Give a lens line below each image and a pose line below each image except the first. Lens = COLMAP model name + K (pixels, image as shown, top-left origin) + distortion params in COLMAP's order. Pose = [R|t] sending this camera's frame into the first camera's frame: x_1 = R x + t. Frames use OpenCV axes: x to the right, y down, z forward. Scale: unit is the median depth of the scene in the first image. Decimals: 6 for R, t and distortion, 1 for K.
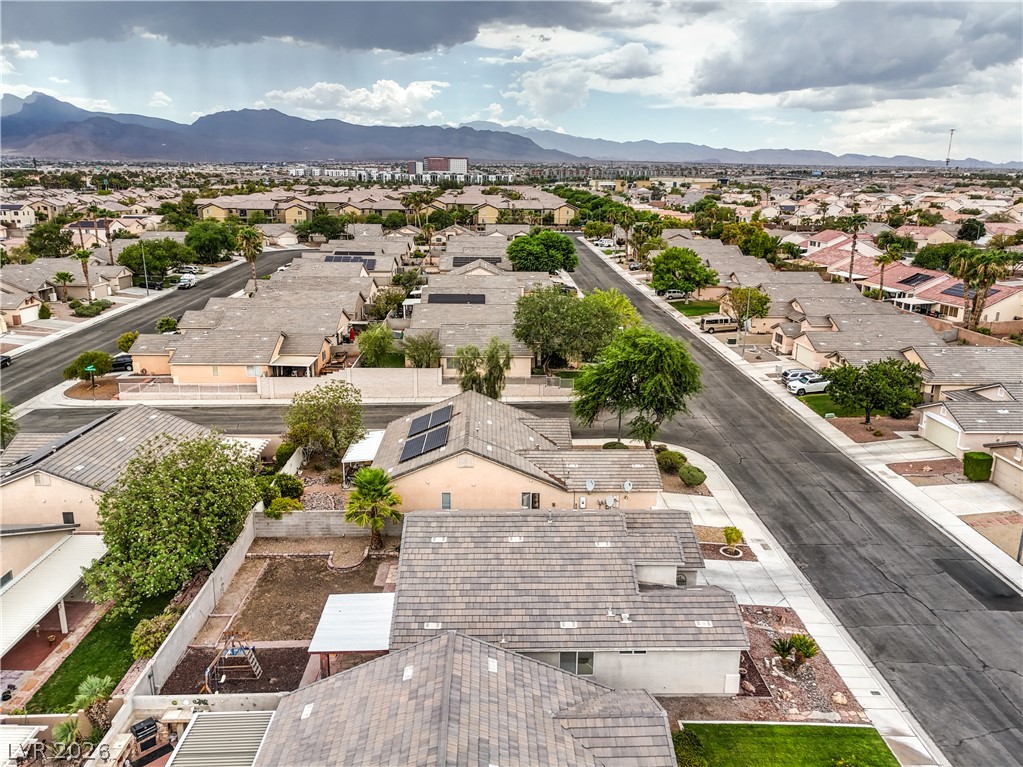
lens RADIAL K [[754.1, 0, 513.0], [0, 754.1, 385.4], [0, 0, 1]] dist [0.075297, -0.064869]
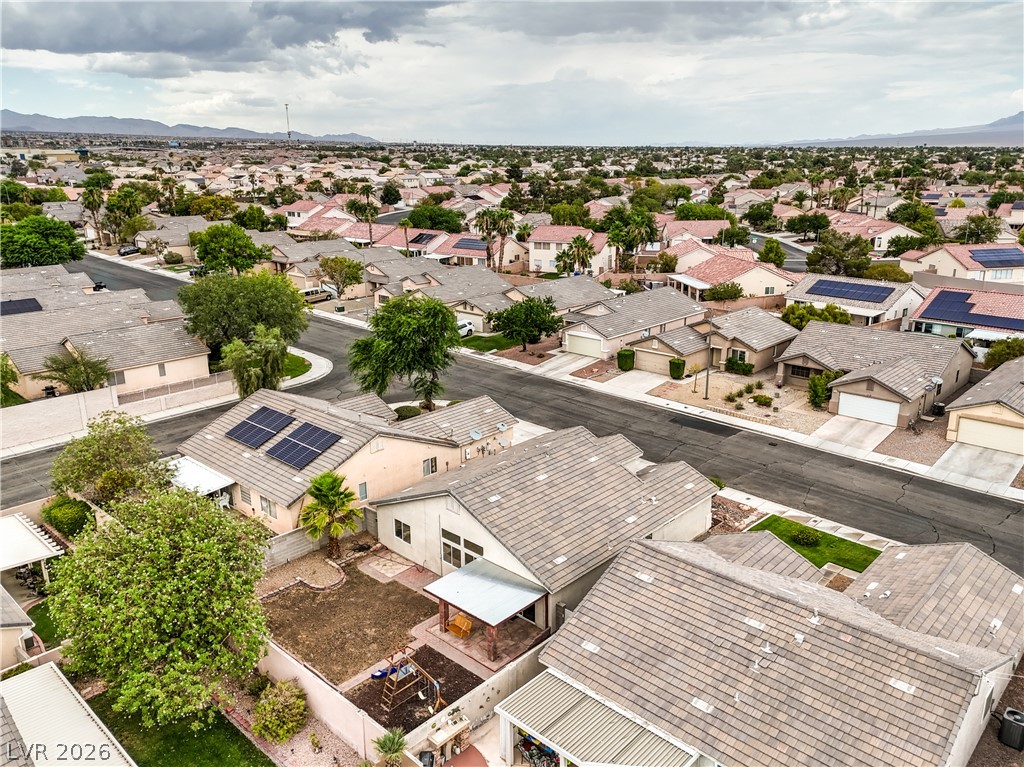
lens RADIAL K [[773.4, 0, 512.0], [0, 773.4, 383.5], [0, 0, 1]] dist [0.077879, -0.078447]
pose [[0.703247, -0.213845, 0.678022, -0.259710], [0.196358, 0.975017, 0.103852, -0.020396], [-0.683292, 0.060101, 0.727668, 0.060555]]
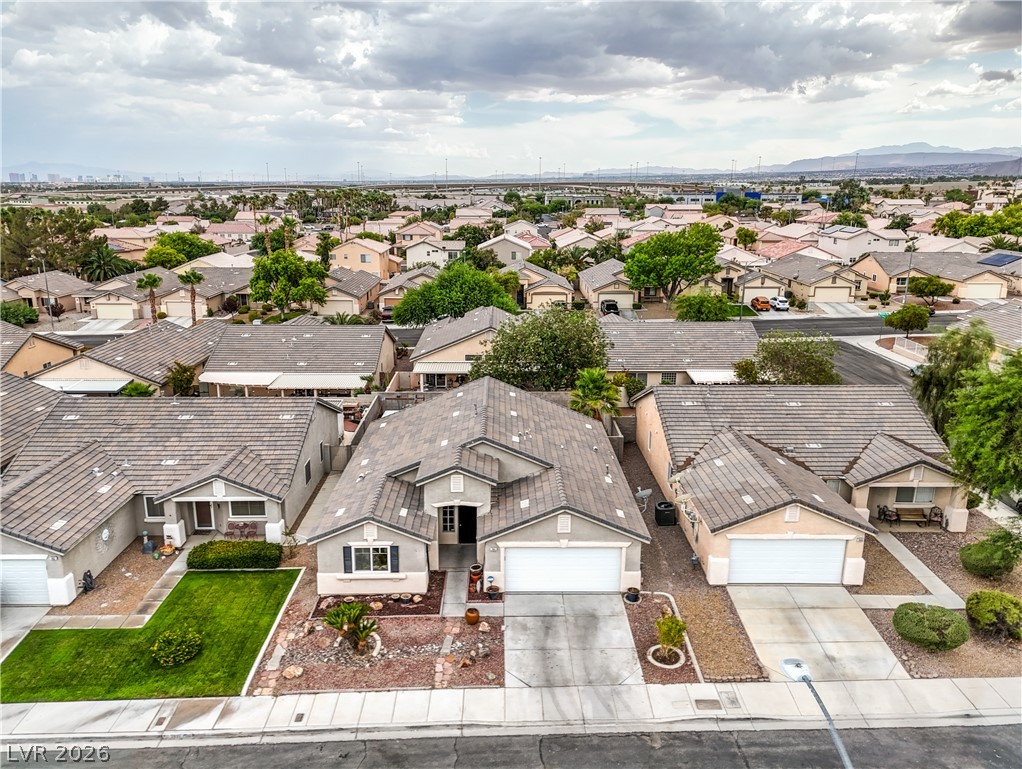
lens RADIAL K [[753.4, 0, 512.5], [0, 753.4, 386.4], [0, 0, 1]] dist [0.075297, -0.064869]
pose [[-0.011975, 0.253217, -0.967335, 0.337270], [-0.259734, 0.933411, 0.247552, -0.039751], [0.965606, 0.254214, 0.054592, 0.331297]]
